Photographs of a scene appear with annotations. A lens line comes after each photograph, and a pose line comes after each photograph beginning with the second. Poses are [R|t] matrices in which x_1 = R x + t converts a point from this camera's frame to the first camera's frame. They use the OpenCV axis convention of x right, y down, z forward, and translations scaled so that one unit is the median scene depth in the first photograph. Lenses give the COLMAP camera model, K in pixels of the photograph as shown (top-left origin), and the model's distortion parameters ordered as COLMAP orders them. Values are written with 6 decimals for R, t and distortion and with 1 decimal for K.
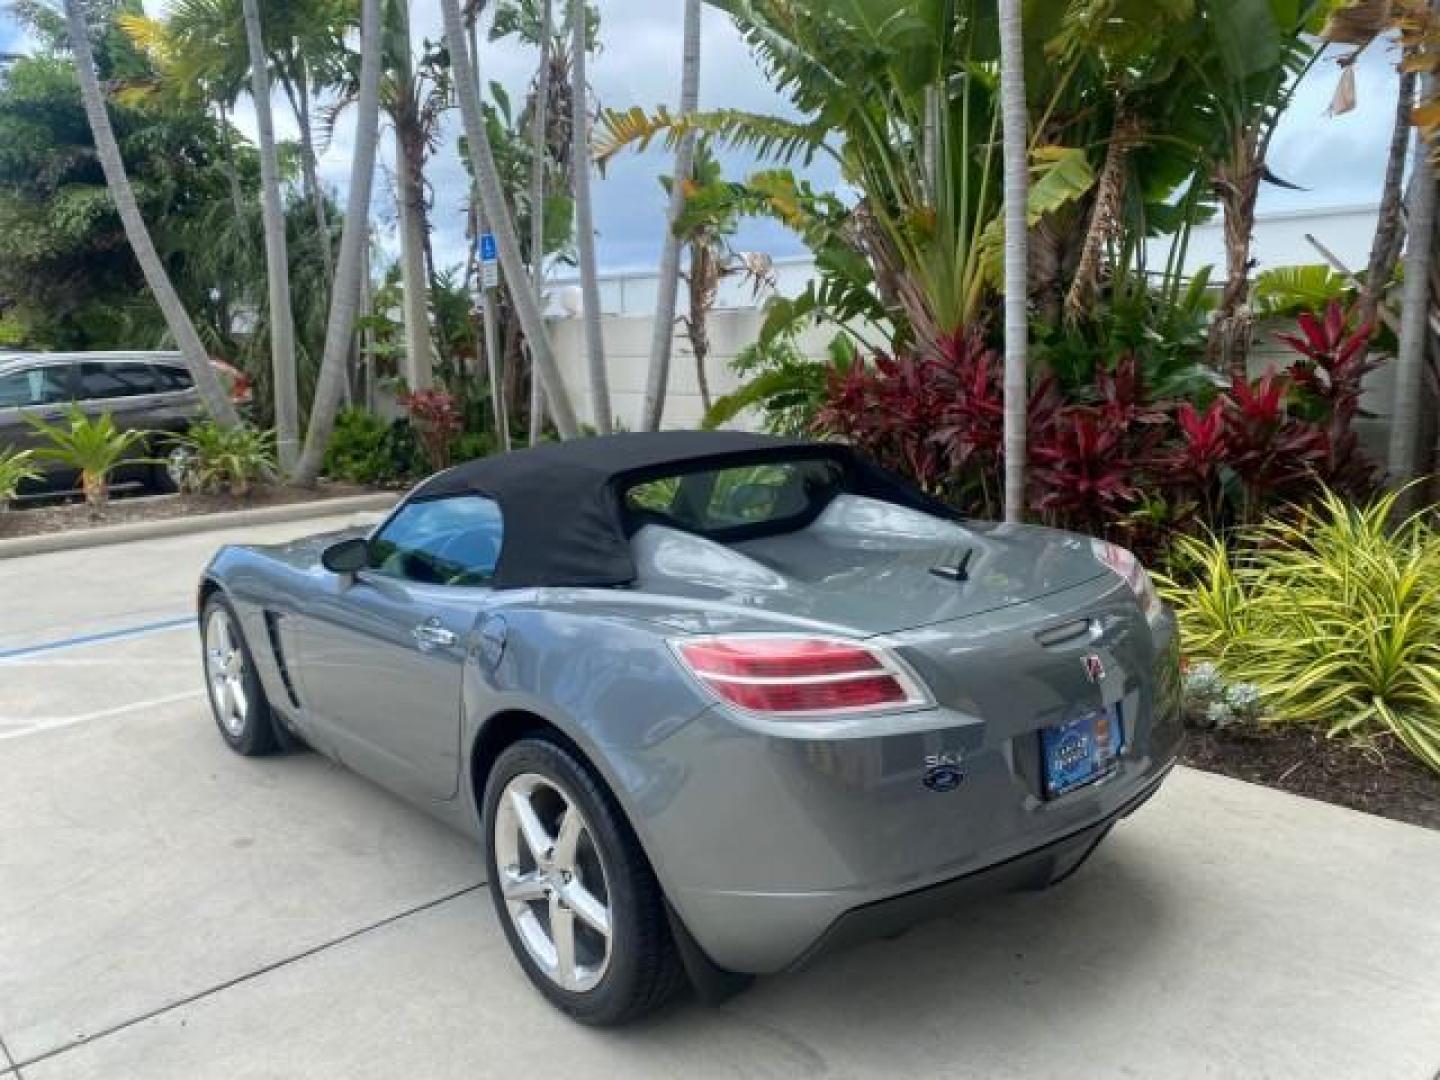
lens RADIAL K [[1106.3, 0, 723.0], [0, 1106.3, 527.0], [0, 0, 1]] dist [0.005628, -0.010101]
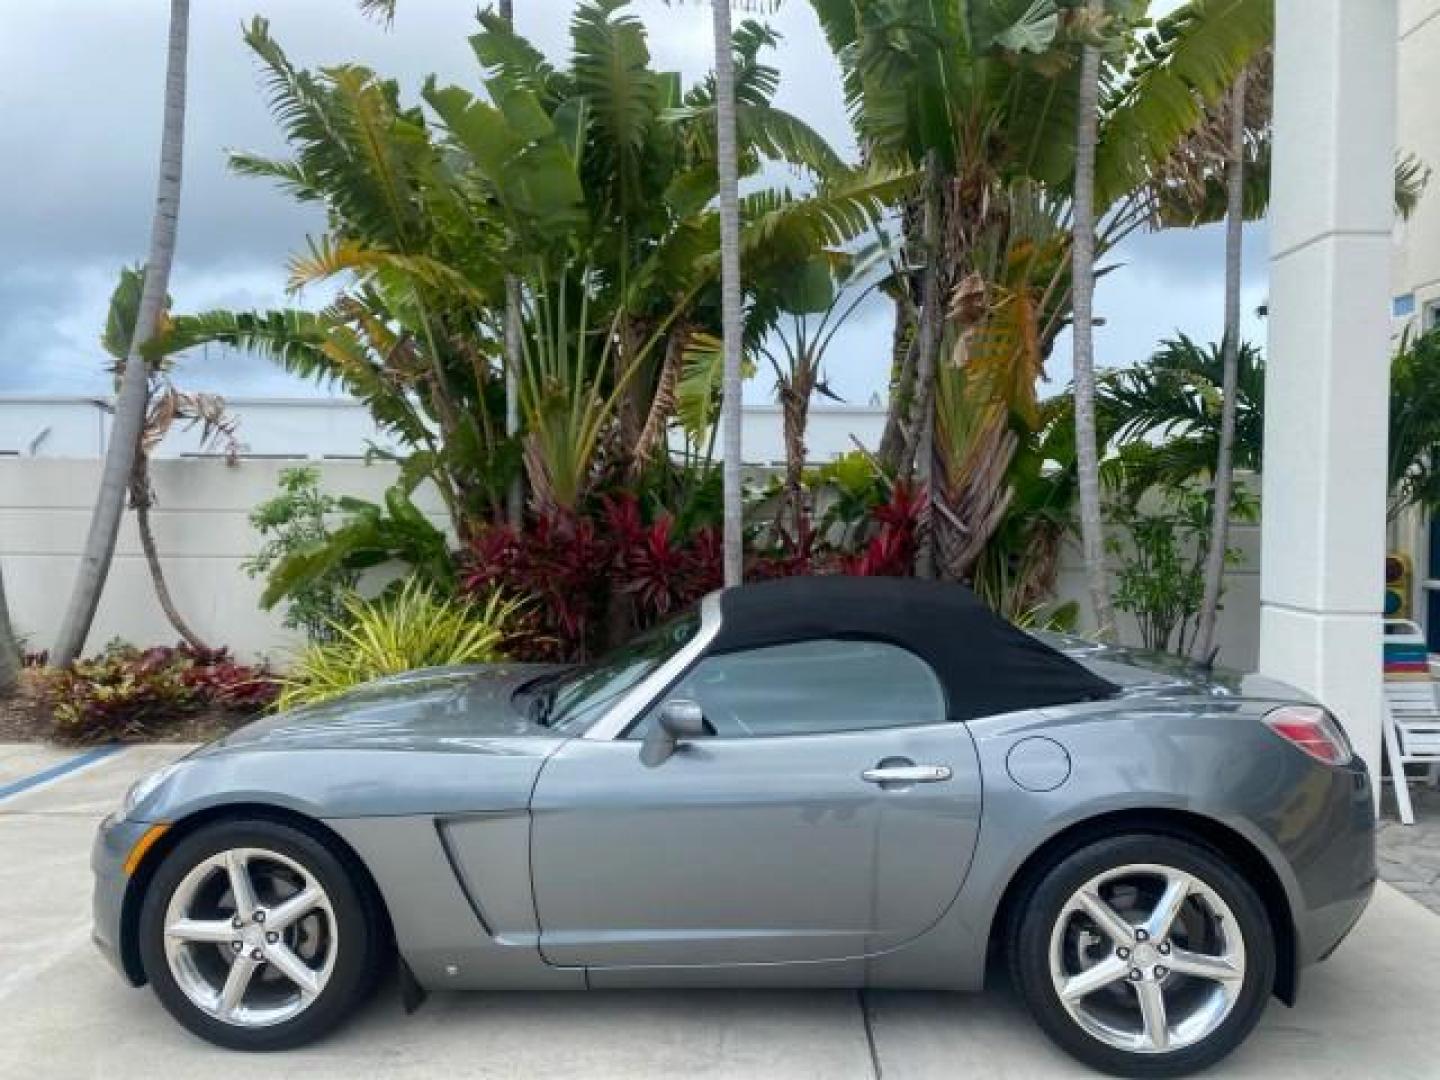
lens RADIAL K [[1106.3, 0, 724.6], [0, 1106.3, 534.8], [0, 0, 1]] dist [0.005628, -0.010101]
pose [[0.687737, 0.011059, 0.725876, -0.538986], [0.094049, 0.990100, -0.104193, -0.012951], [-0.719842, 0.139925, 0.679888, 0.198043]]
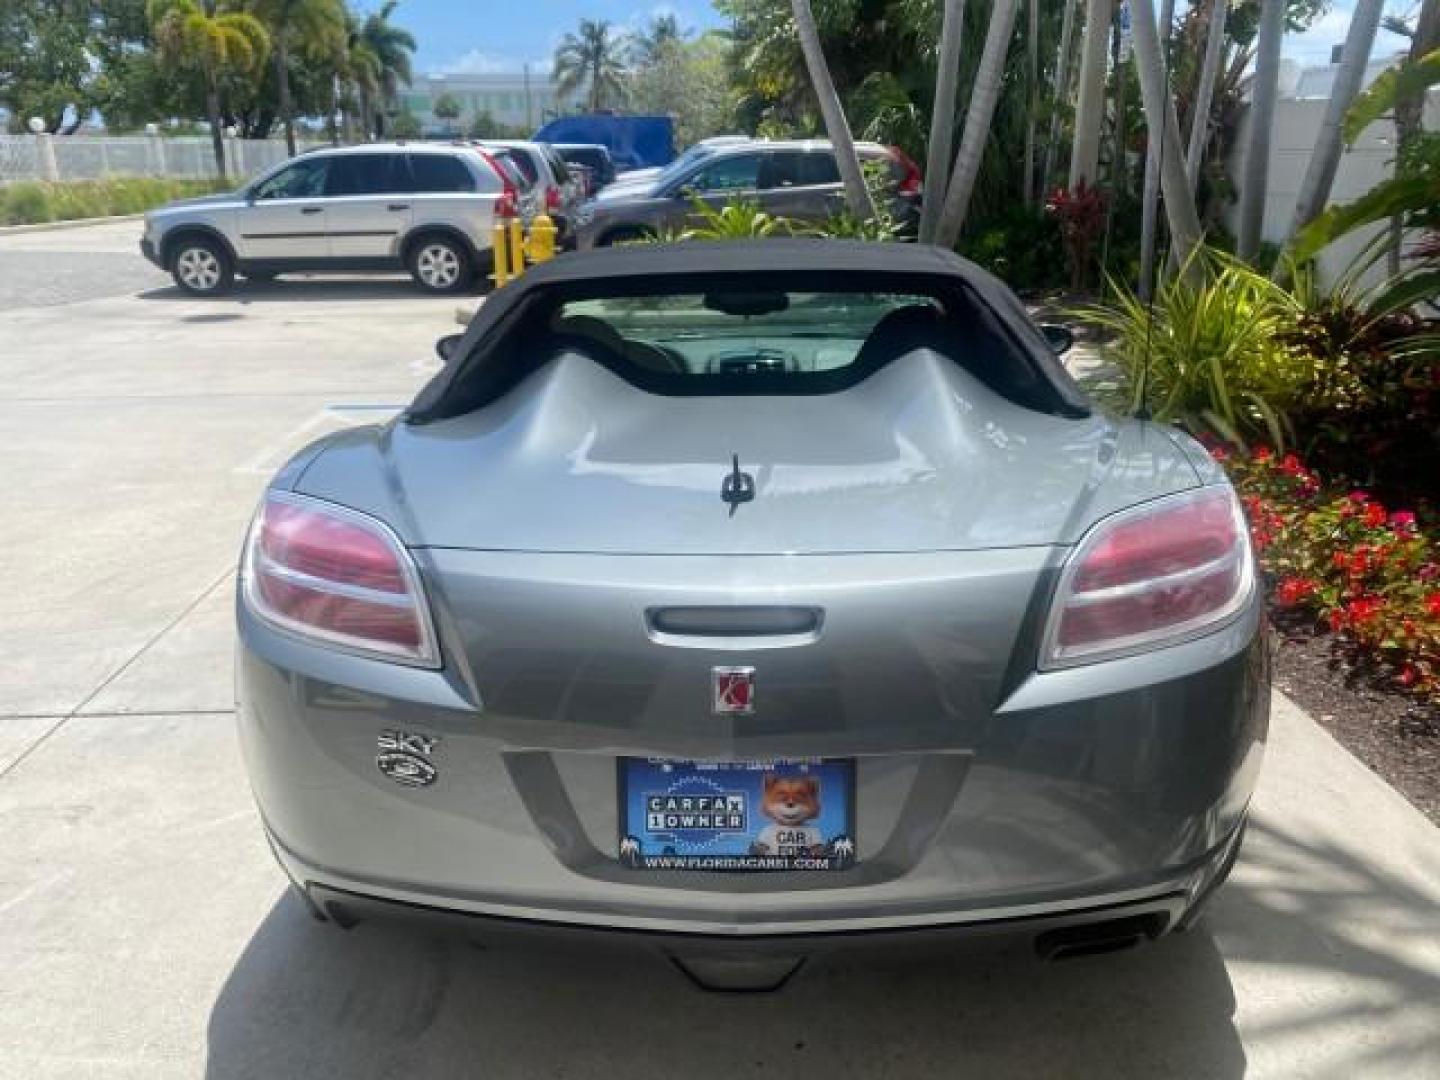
lens RADIAL K [[1106.3, 0, 730.4], [0, 1106.3, 536.5], [0, 0, 1]] dist [0.005628, -0.010101]
pose [[0.756325, 0.222862, -0.615065, 0.256948], [-0.108222, 0.969854, 0.218339, -0.029300], [0.645182, -0.098572, 0.757643, 0.219000]]
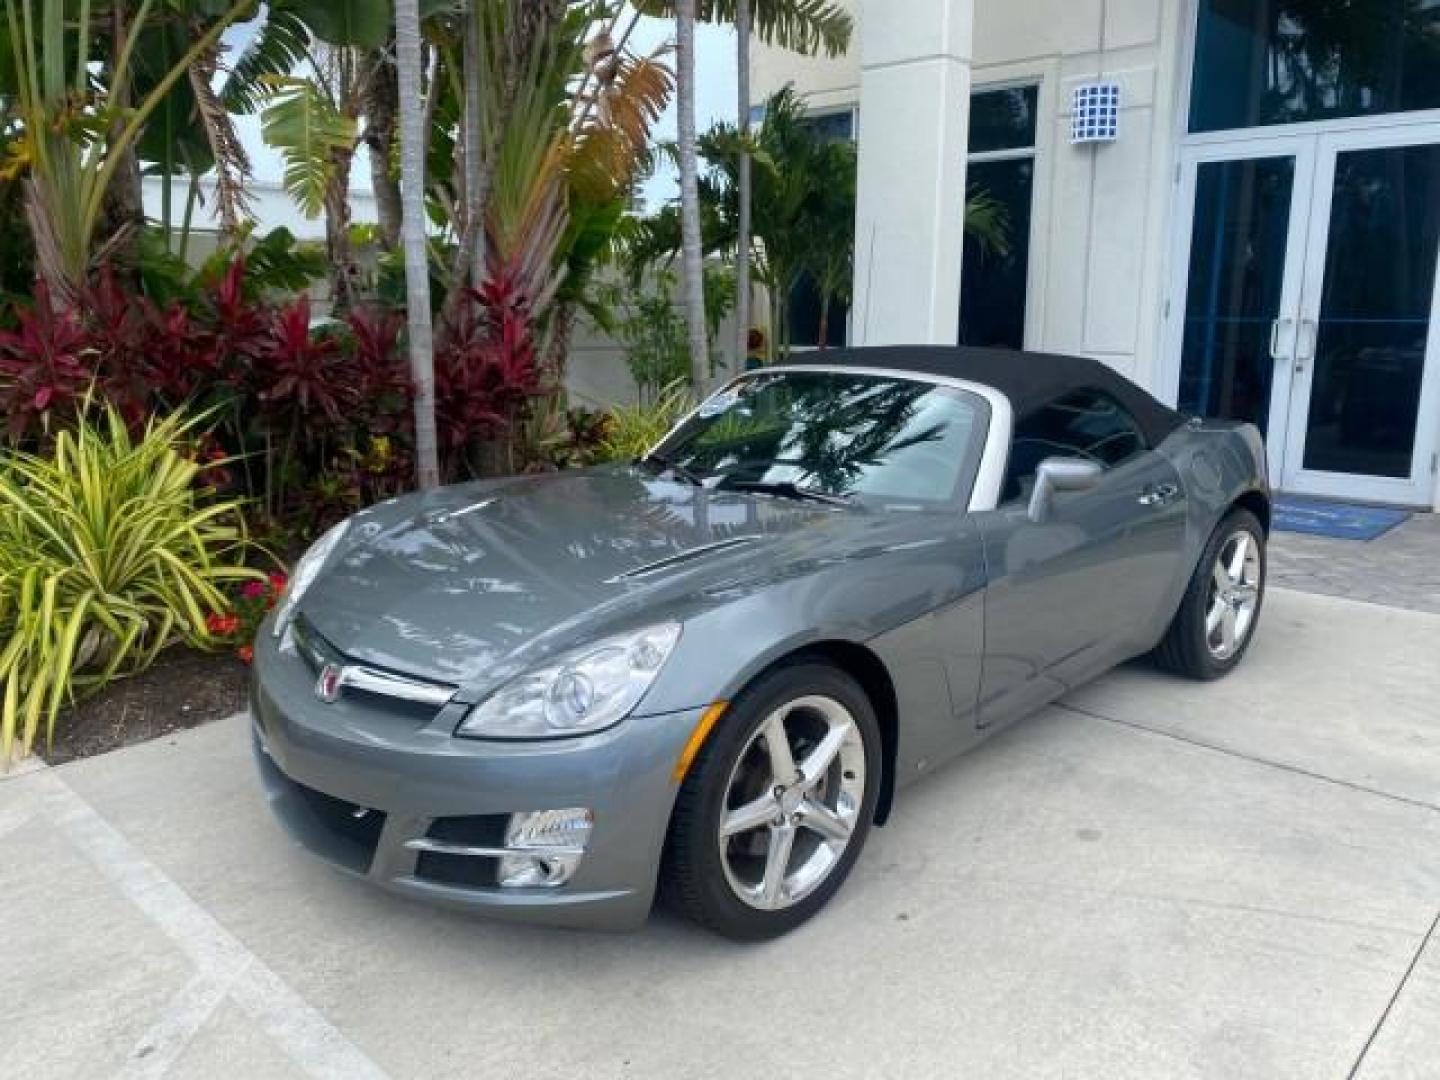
lens RADIAL K [[1106.3, 0, 723.7], [0, 1106.3, 539.1], [0, 0, 1]] dist [0.005628, -0.010101]
pose [[-0.082310, -0.187908, 0.978732, -0.706273], [0.164098, 0.966104, 0.199284, -0.087861], [-0.983004, 0.177011, -0.048685, 0.752836]]
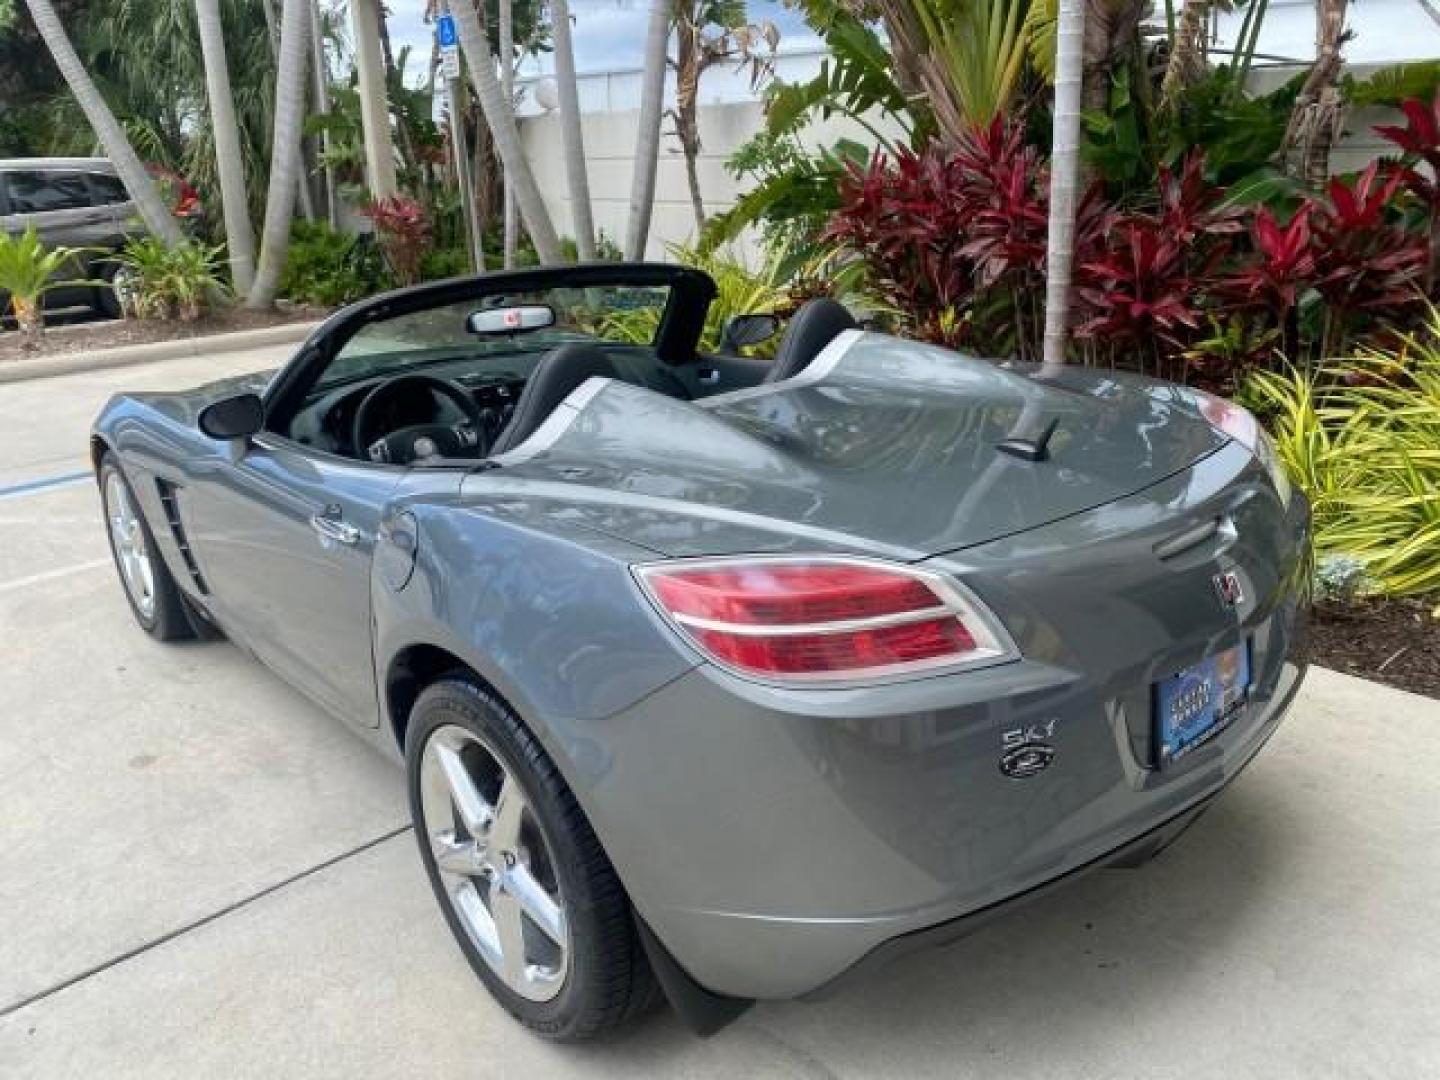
lens RADIAL K [[1106.3, 0, 728.5], [0, 1106.3, 527.9], [0, 0, 1]] dist [0.005628, -0.010101]
pose [[0.999947, -0.008605, 0.005583, 0.002533], [0.007564, 0.986230, 0.165205, -0.012643], [-0.006928, -0.165155, 0.986243, 0.115580]]
